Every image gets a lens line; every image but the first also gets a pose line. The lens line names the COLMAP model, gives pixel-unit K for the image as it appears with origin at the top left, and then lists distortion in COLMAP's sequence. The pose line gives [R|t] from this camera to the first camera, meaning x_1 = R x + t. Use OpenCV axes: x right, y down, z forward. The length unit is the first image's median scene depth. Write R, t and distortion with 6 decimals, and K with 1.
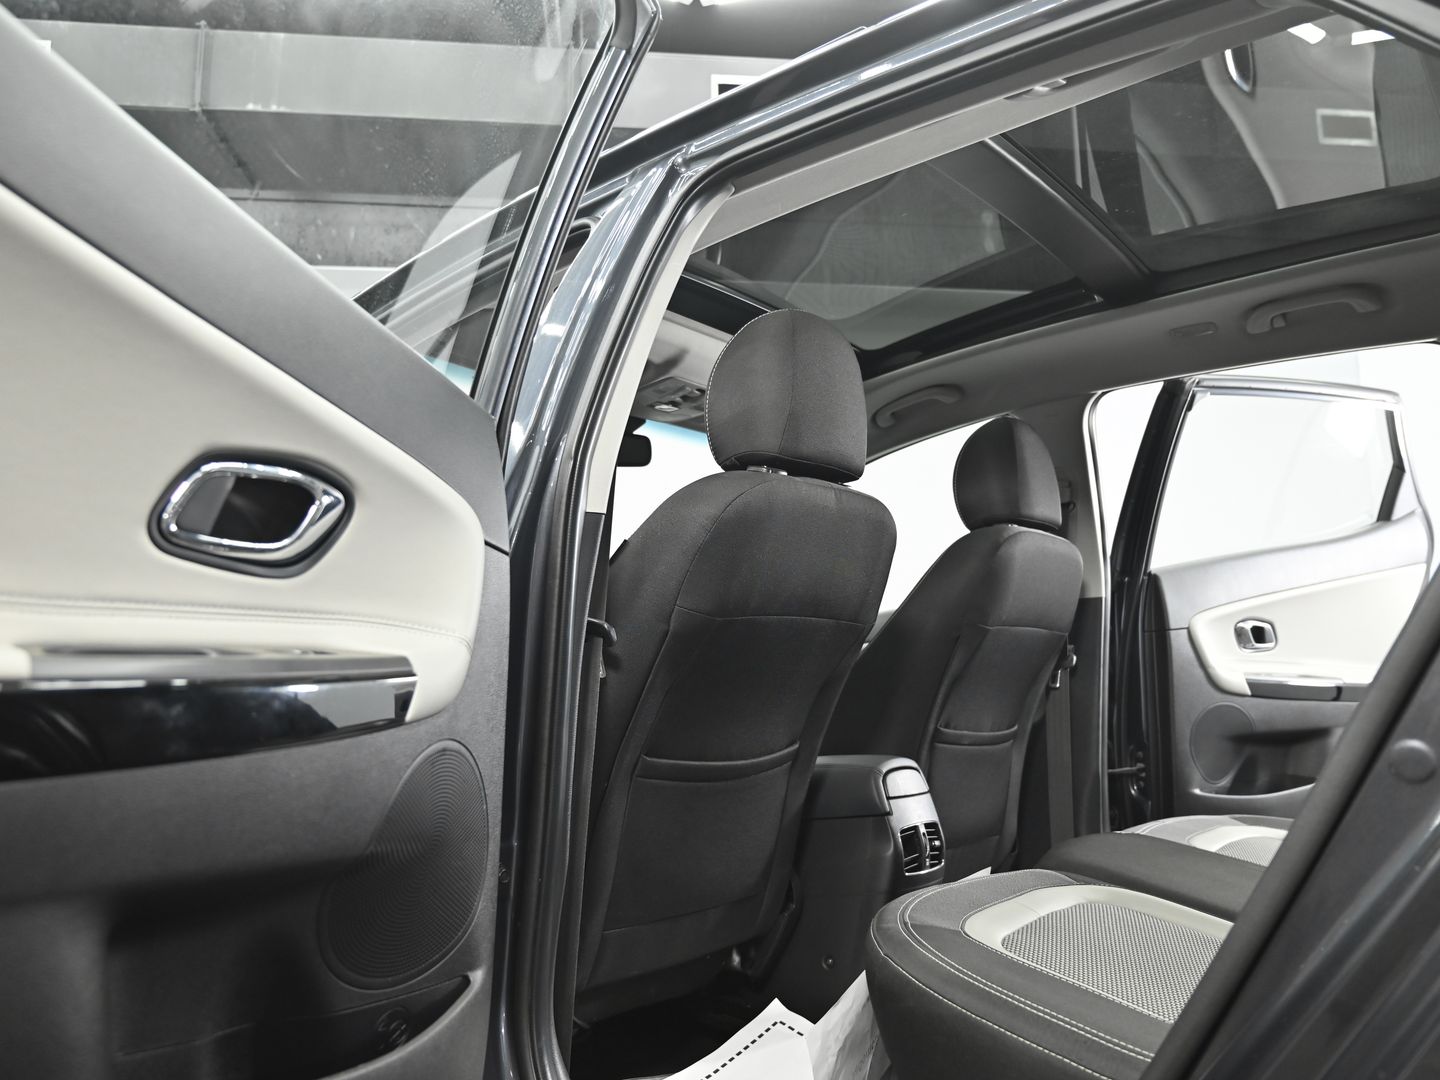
lens RADIAL K [[1075.3, 0, 720.0], [0, 1075.3, 540.0], [0, 0, 1]] dist [0.001690, 0.009291]
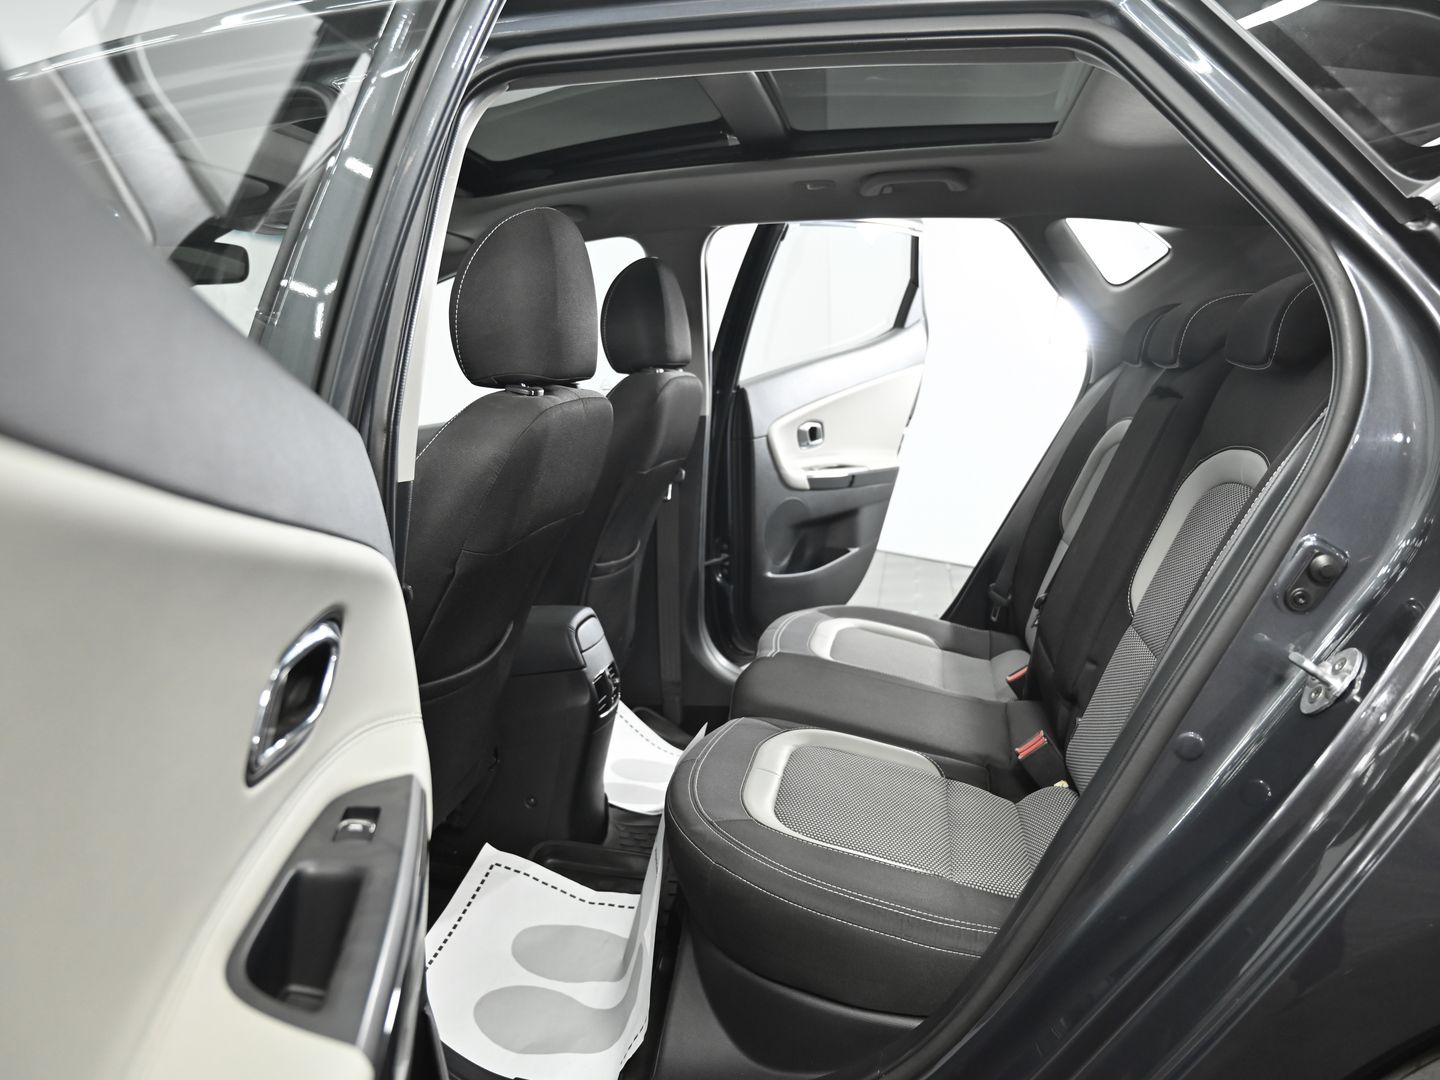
lens RADIAL K [[1075.3, 0, 720.0], [0, 1075.3, 540.0], [0, 0, 1]] dist [0.001690, 0.009291]
pose [[0.884031, -0.086034, 0.459442, -0.139559], [-0.040278, 0.965239, 0.258248, -0.102950], [-0.465690, -0.246805, 0.849836, 0.032810]]
